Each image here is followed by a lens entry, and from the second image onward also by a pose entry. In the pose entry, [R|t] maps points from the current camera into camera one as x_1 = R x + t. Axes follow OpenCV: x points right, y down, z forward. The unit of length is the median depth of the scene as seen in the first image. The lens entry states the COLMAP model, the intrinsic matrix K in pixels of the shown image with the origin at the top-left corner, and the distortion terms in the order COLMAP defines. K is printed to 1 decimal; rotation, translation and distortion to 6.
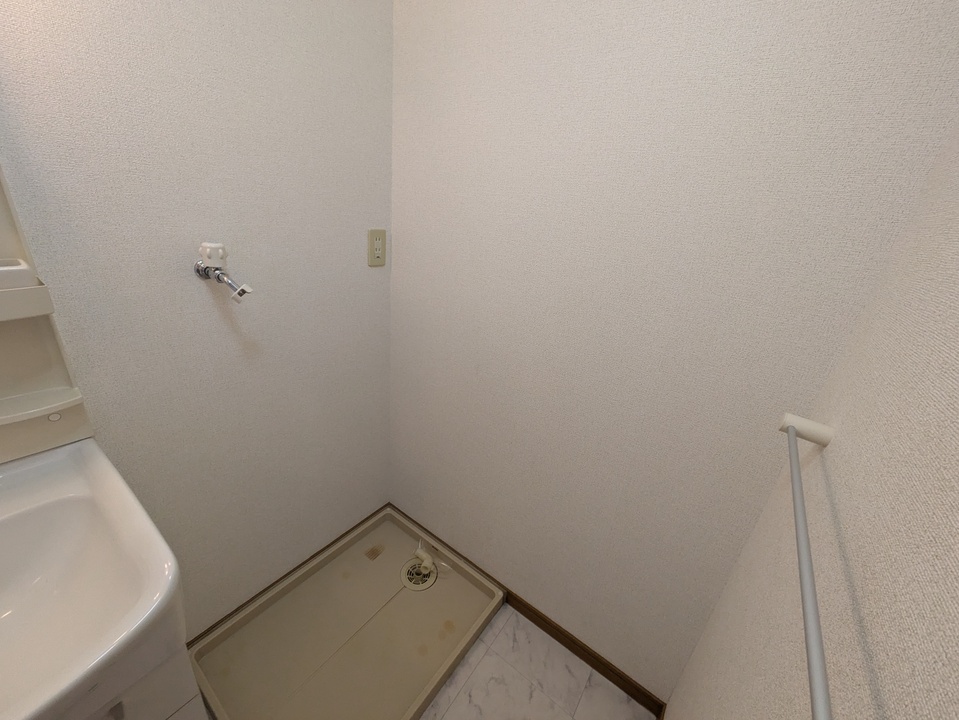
lens RADIAL K [[377.9, 0, 476.5], [0, 377.9, 359.3], [0, 0, 1]] dist [0.004276, 0.000601]
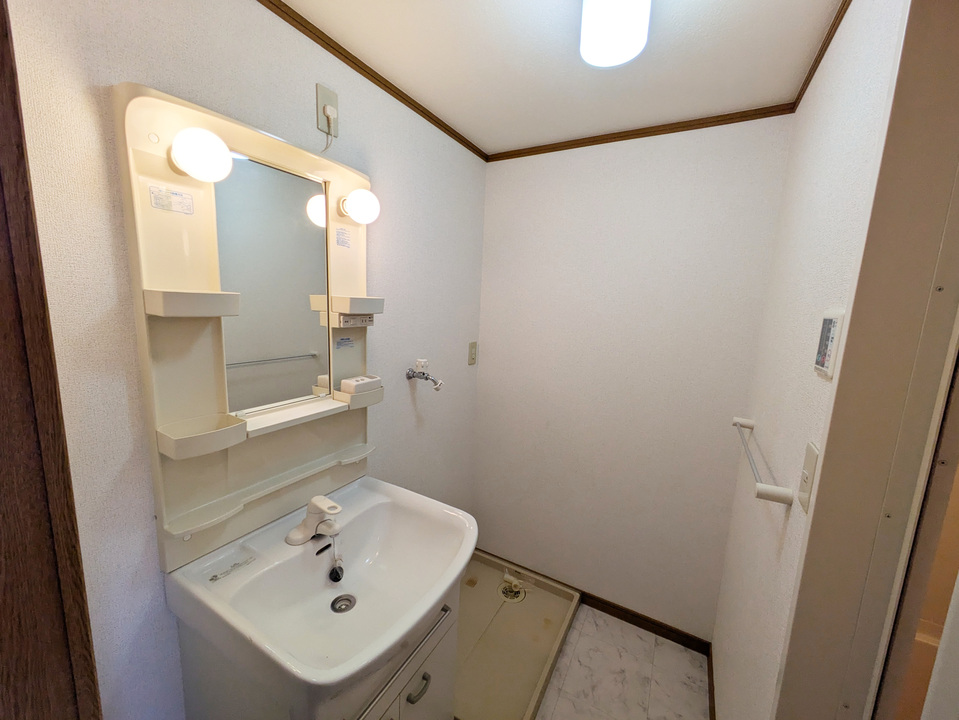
lens RADIAL K [[377.9, 0, 476.5], [0, 377.9, 359.9], [0, 0, 1]] dist [0.004276, 0.000601]
pose [[0.991485, -0.072619, 0.108092, -0.414415], [0.094821, 0.971544, -0.217050, 0.073247], [-0.089254, 0.225451, 0.970157, -0.505472]]
